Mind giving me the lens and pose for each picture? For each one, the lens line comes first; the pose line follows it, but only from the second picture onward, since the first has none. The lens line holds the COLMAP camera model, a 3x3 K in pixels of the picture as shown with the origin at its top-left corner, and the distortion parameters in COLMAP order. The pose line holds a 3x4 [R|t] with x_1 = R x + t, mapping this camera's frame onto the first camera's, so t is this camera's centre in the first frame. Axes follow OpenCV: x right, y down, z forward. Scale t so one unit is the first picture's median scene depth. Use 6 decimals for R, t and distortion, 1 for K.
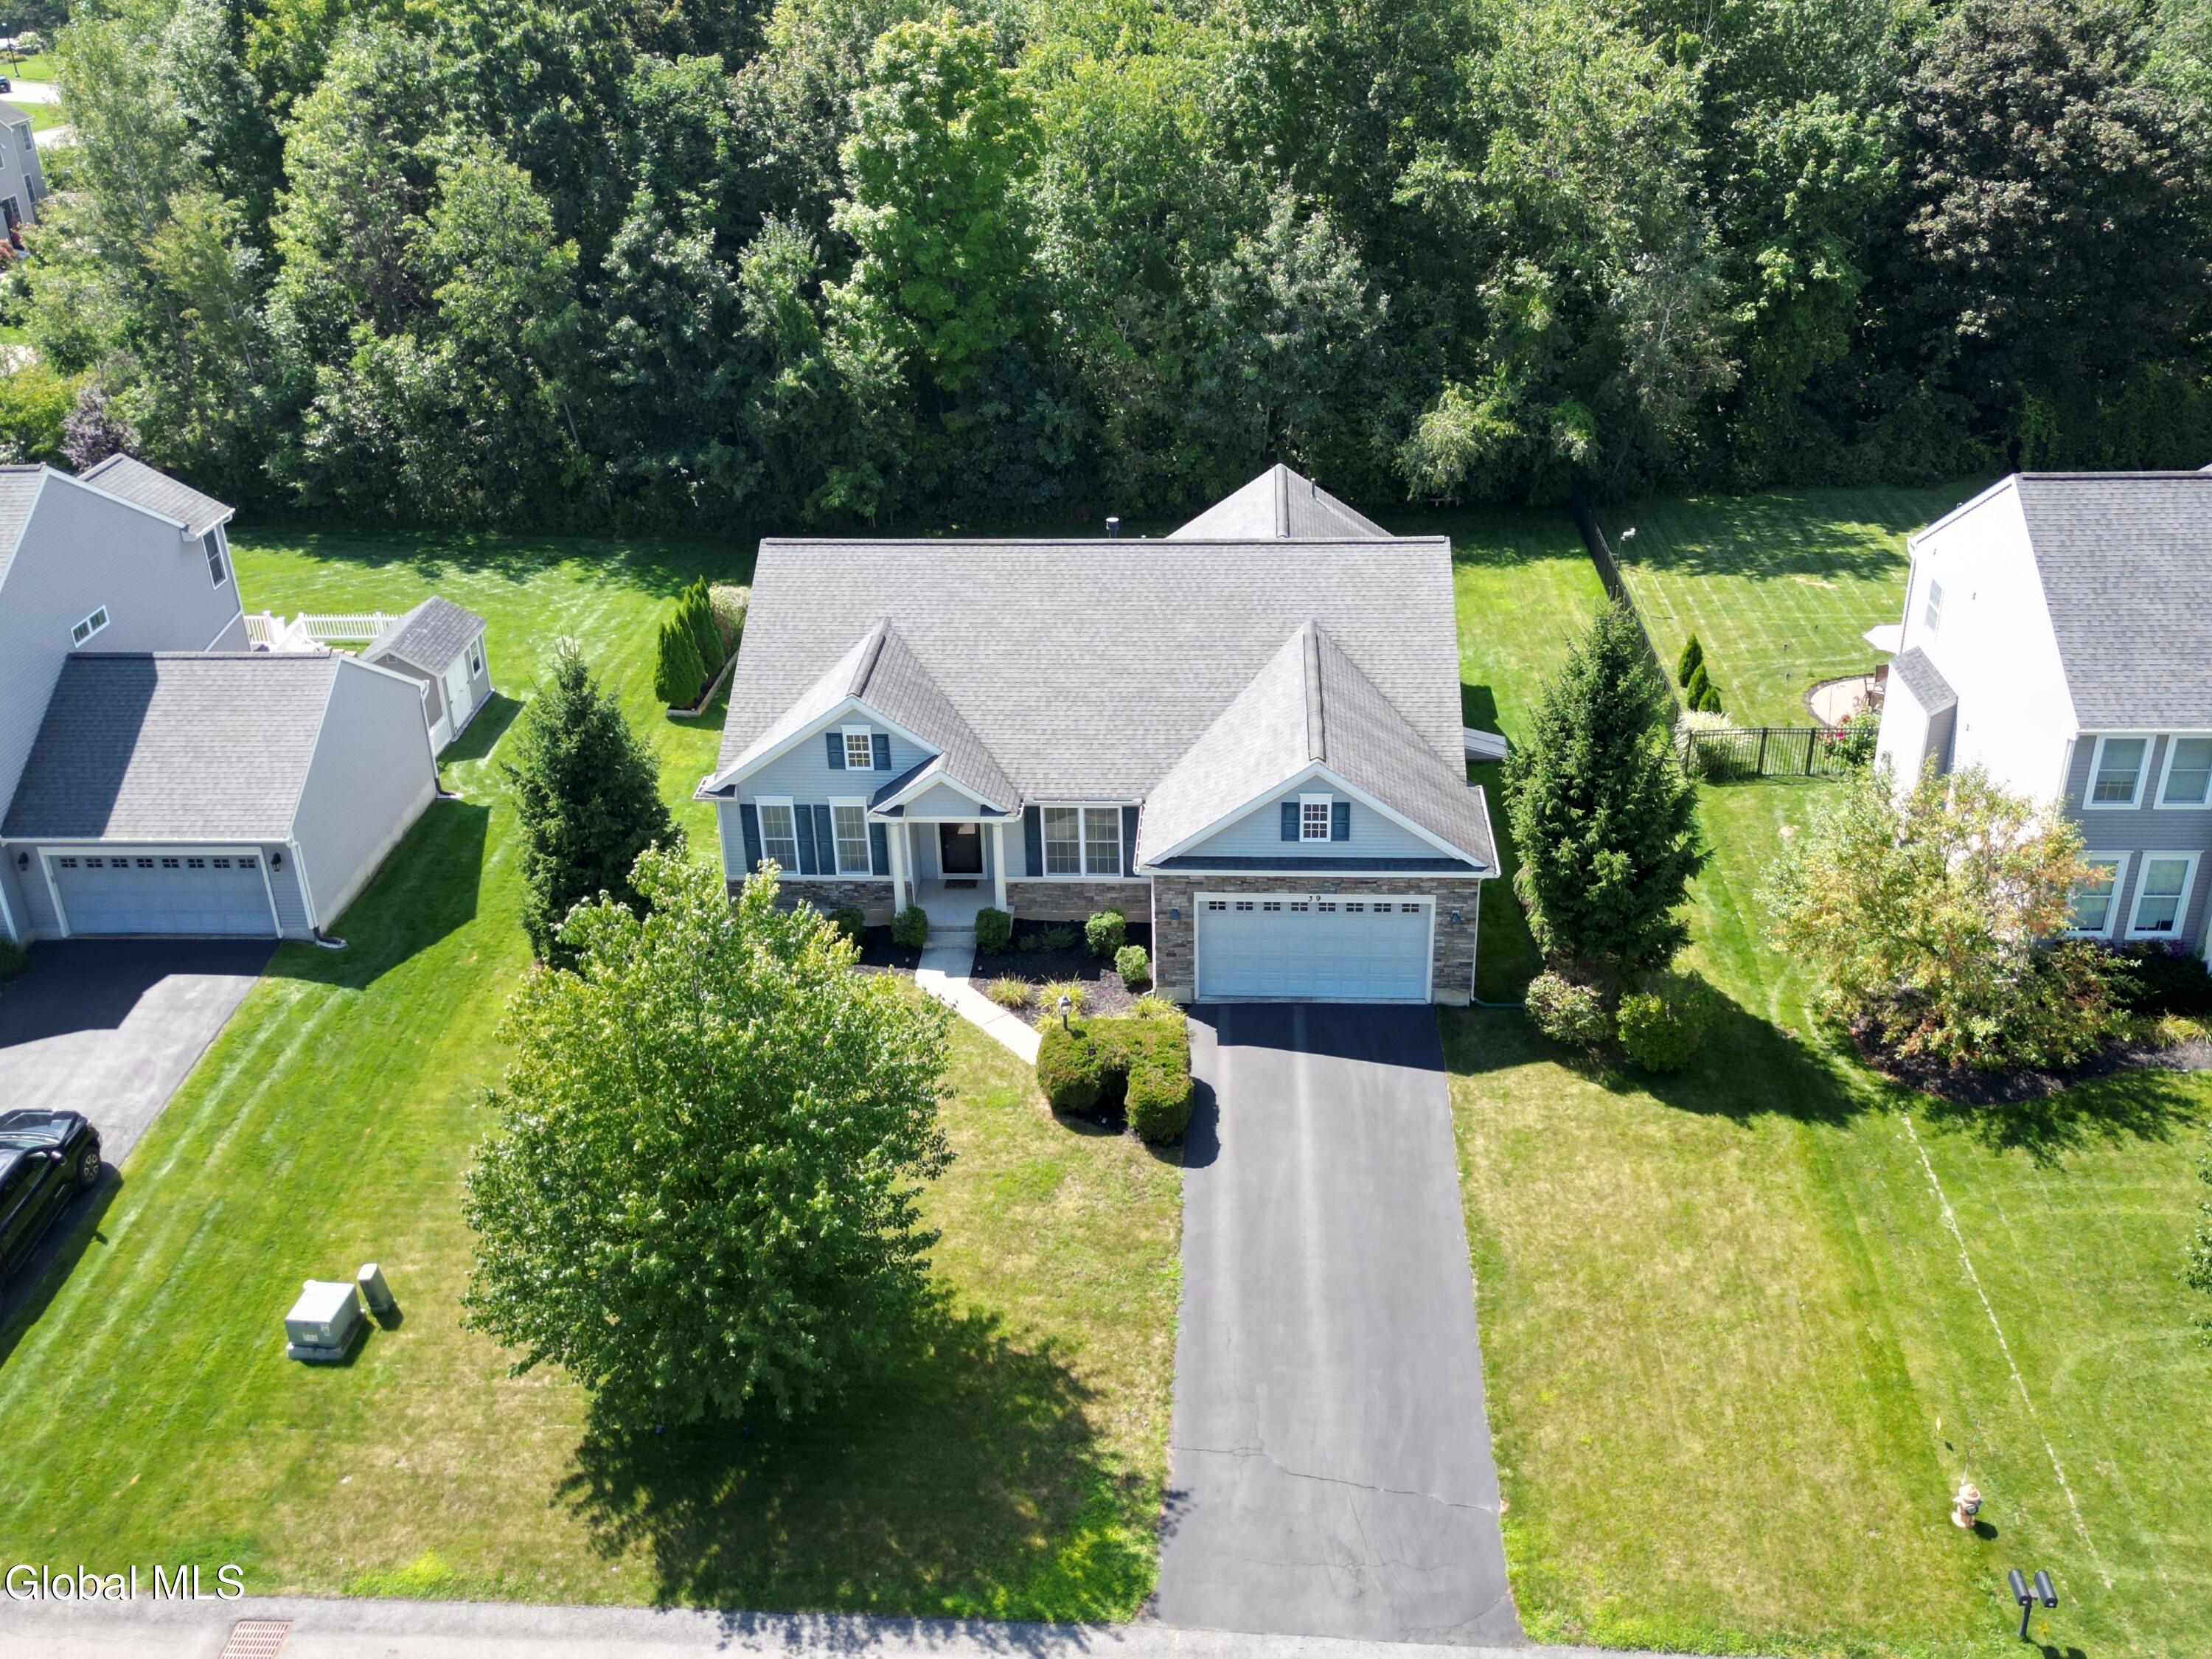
lens RADIAL K [[2077.9, 0, 1101.3], [0, 2077.9, 823.0], [0, 0, 1]] dist [0.094540, -0.146661]
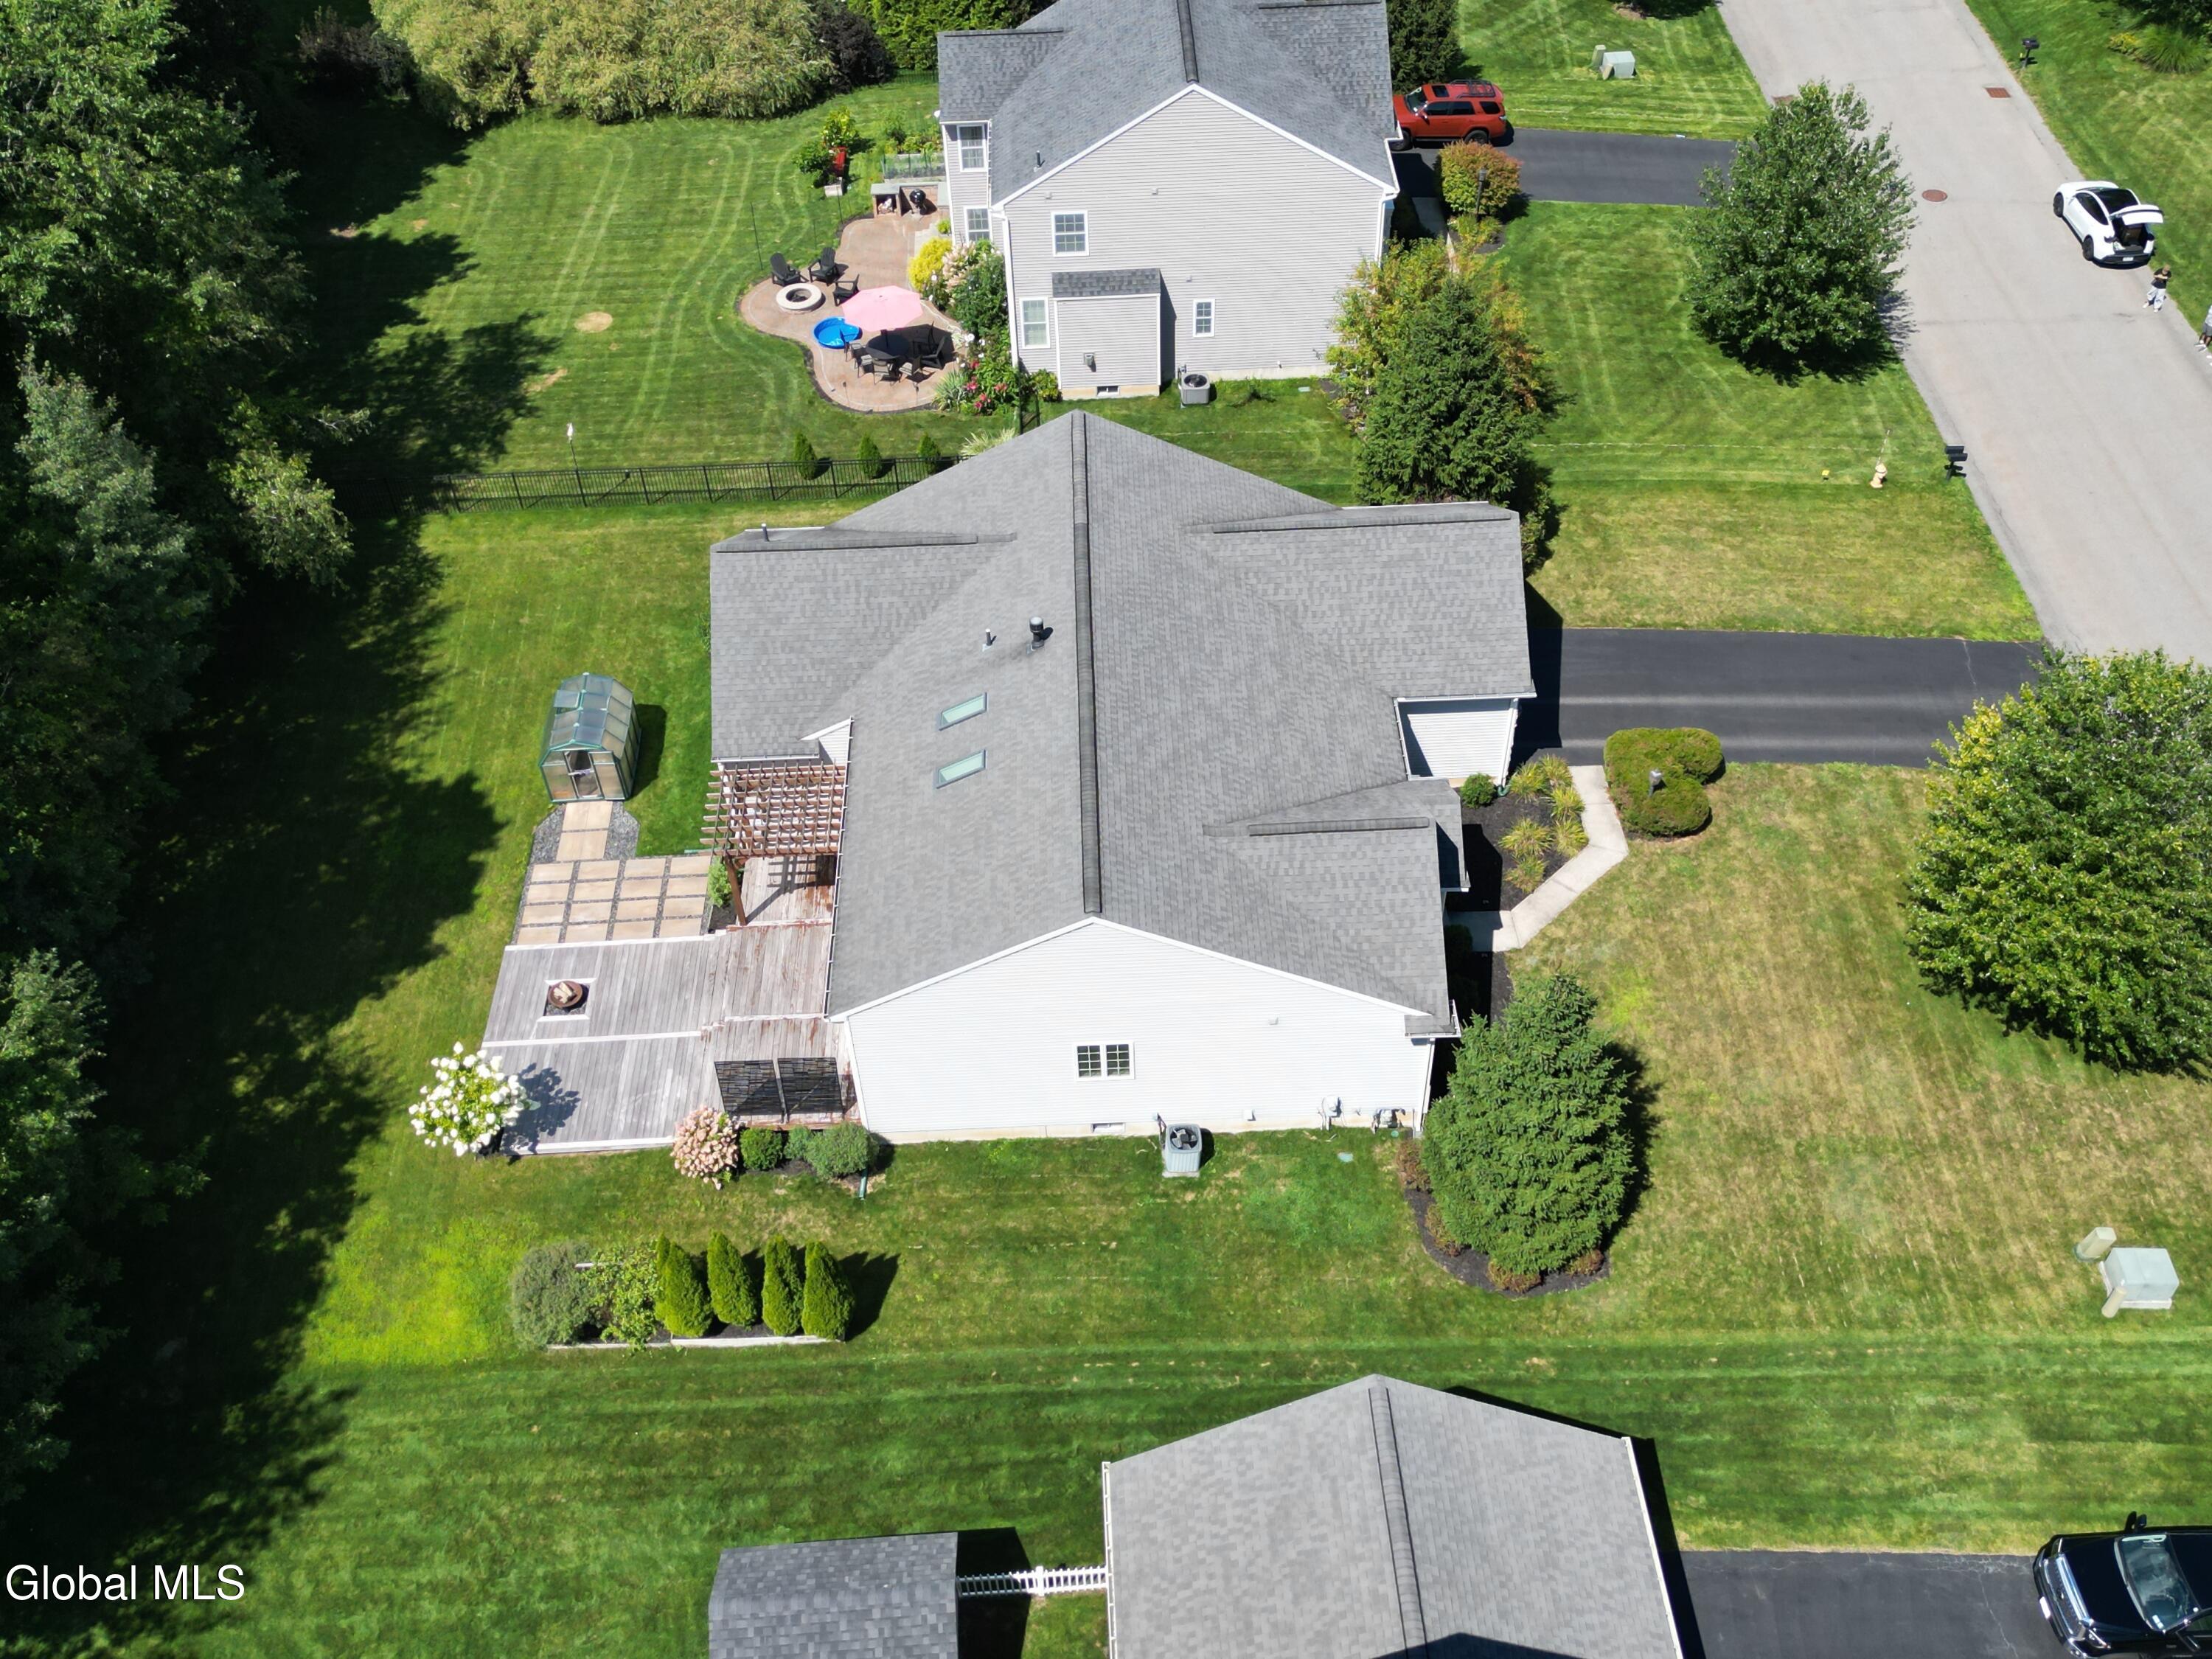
lens RADIAL K [[2077.9, 0, 1101.3], [0, 2077.9, 823.0], [0, 0, 1]] dist [0.094540, -0.146661]
pose [[-0.092446, -0.689144, 0.718704, -0.755060], [0.471750, 0.605330, 0.641114, -0.707703], [-0.876873, 0.398316, 0.269143, 0.849541]]
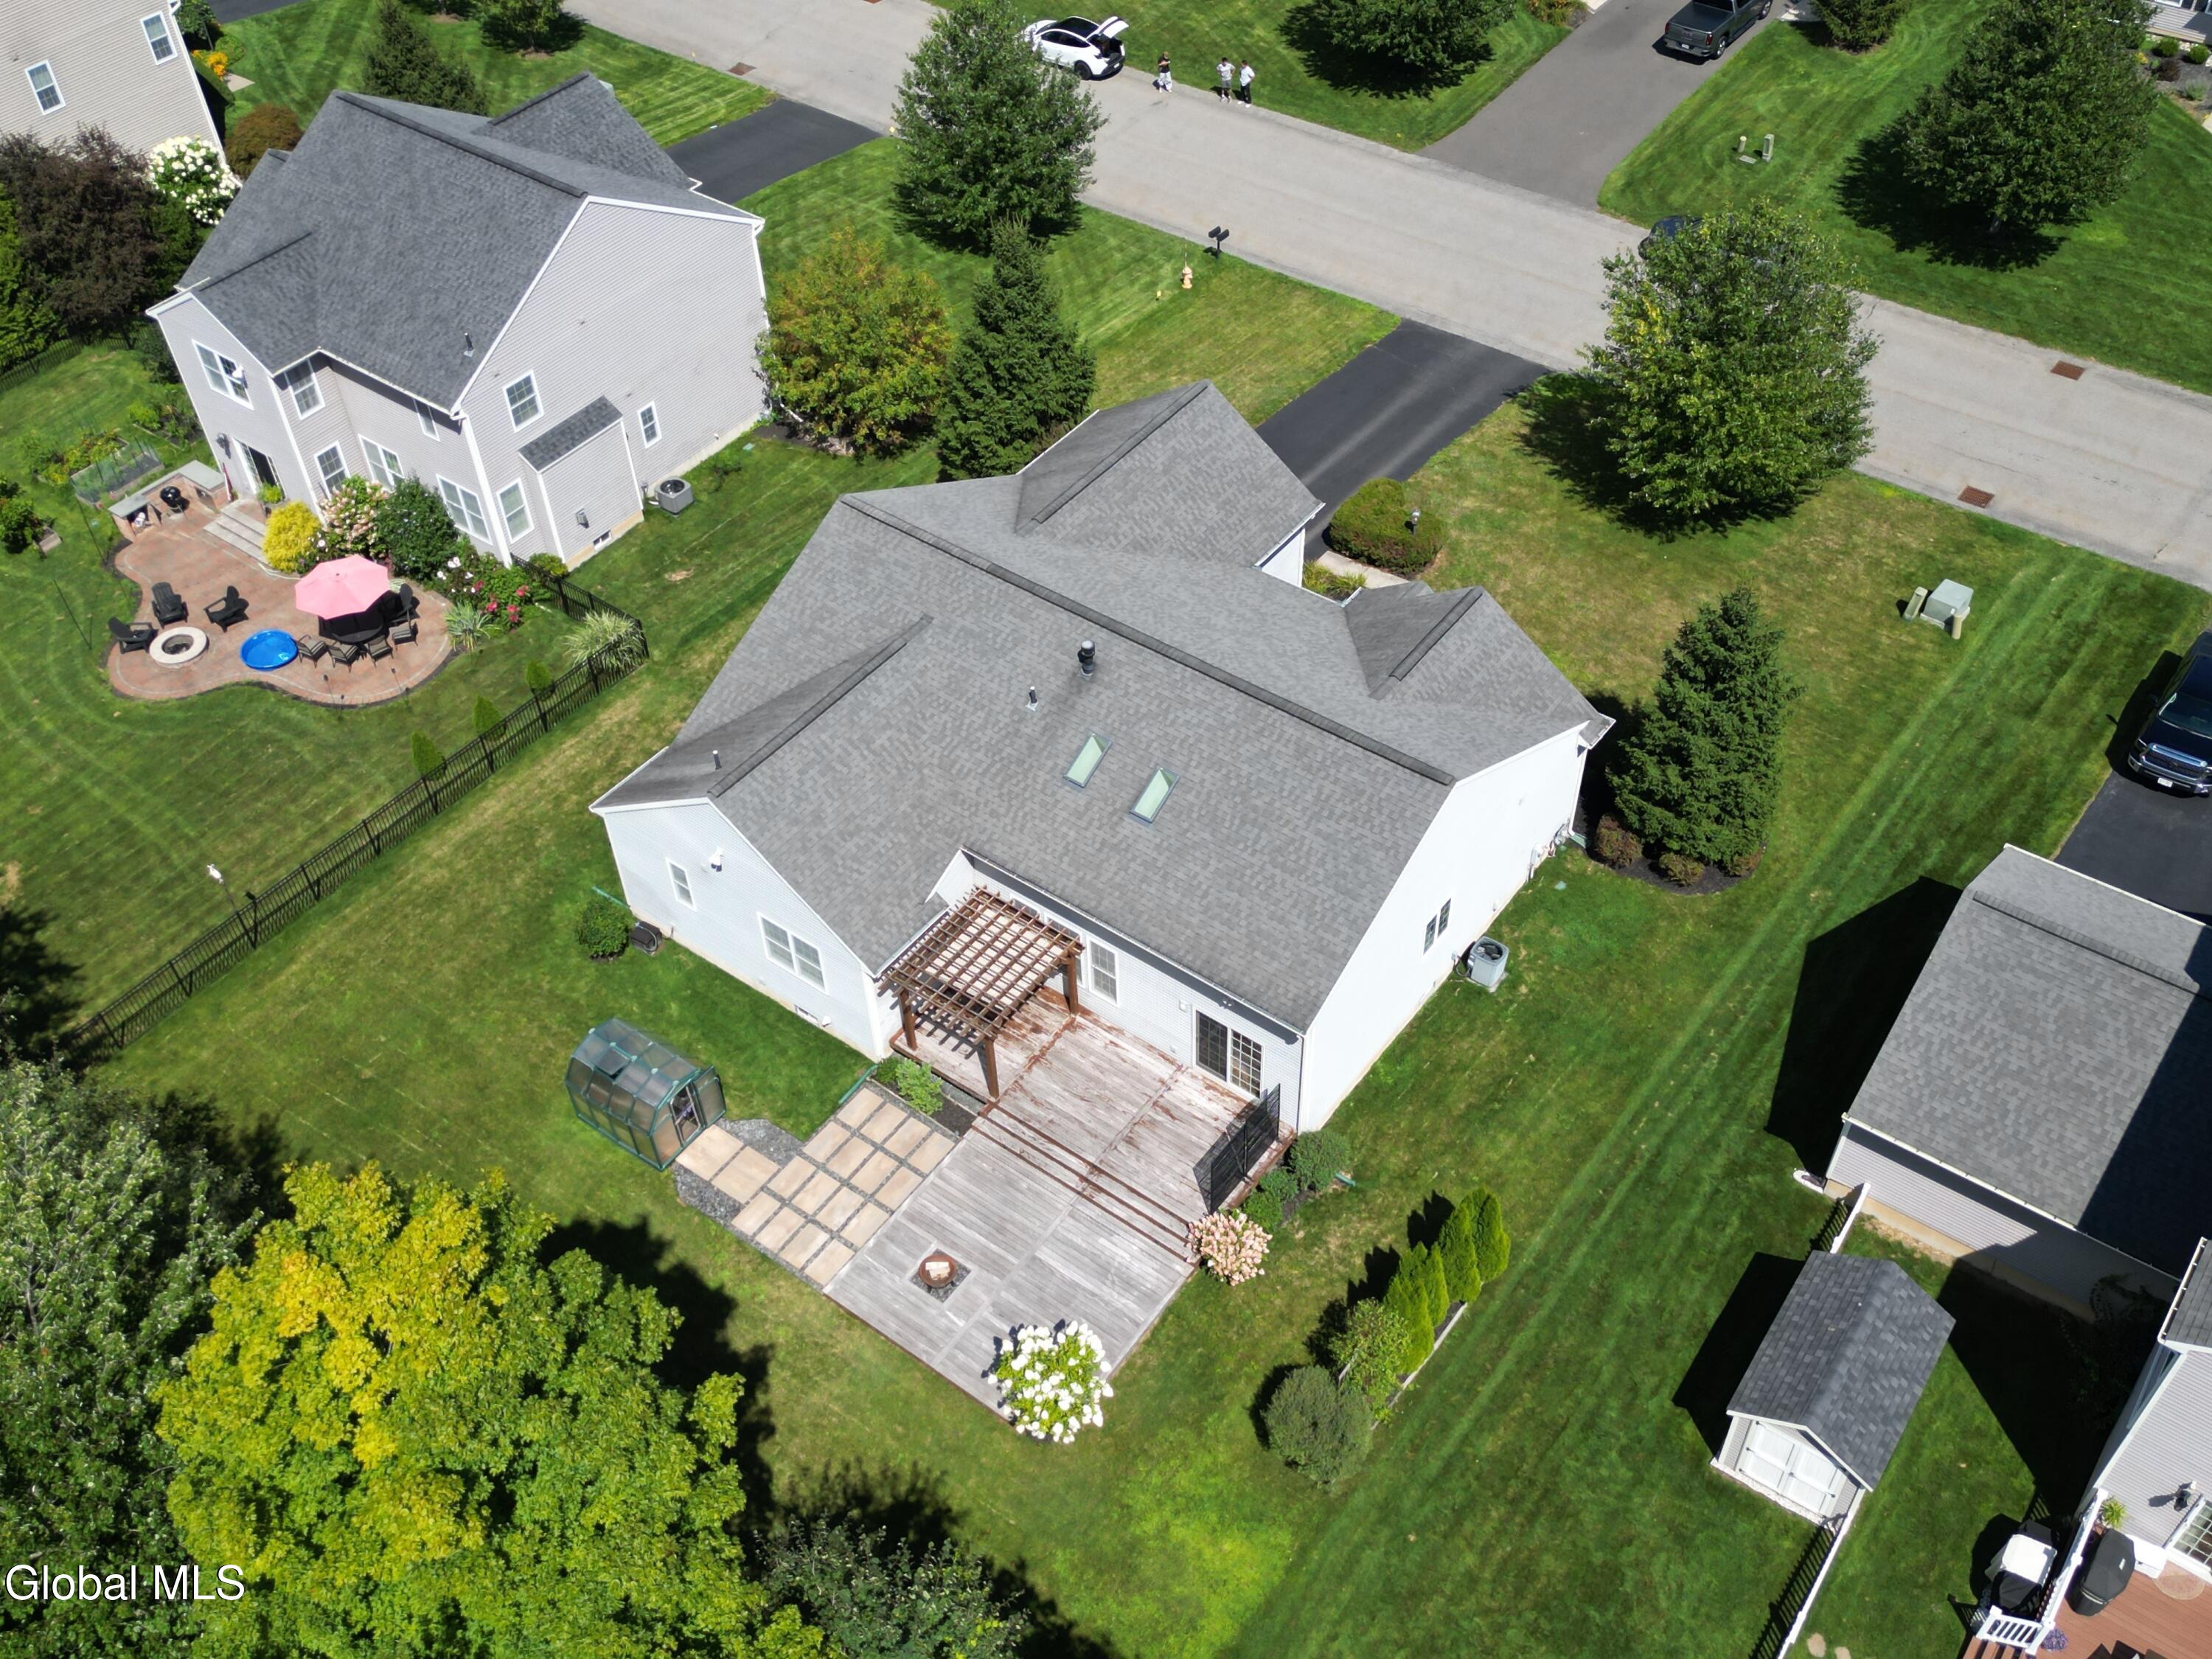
lens RADIAL K [[2077.9, 0, 1101.3], [0, 2077.9, 823.0], [0, 0, 1]] dist [0.094540, -0.146661]
pose [[-0.835625, -0.356128, 0.418215, -0.431796], [0.287512, 0.365171, 0.885430, -0.980693], [-0.468046, 0.860130, -0.202755, 1.361983]]
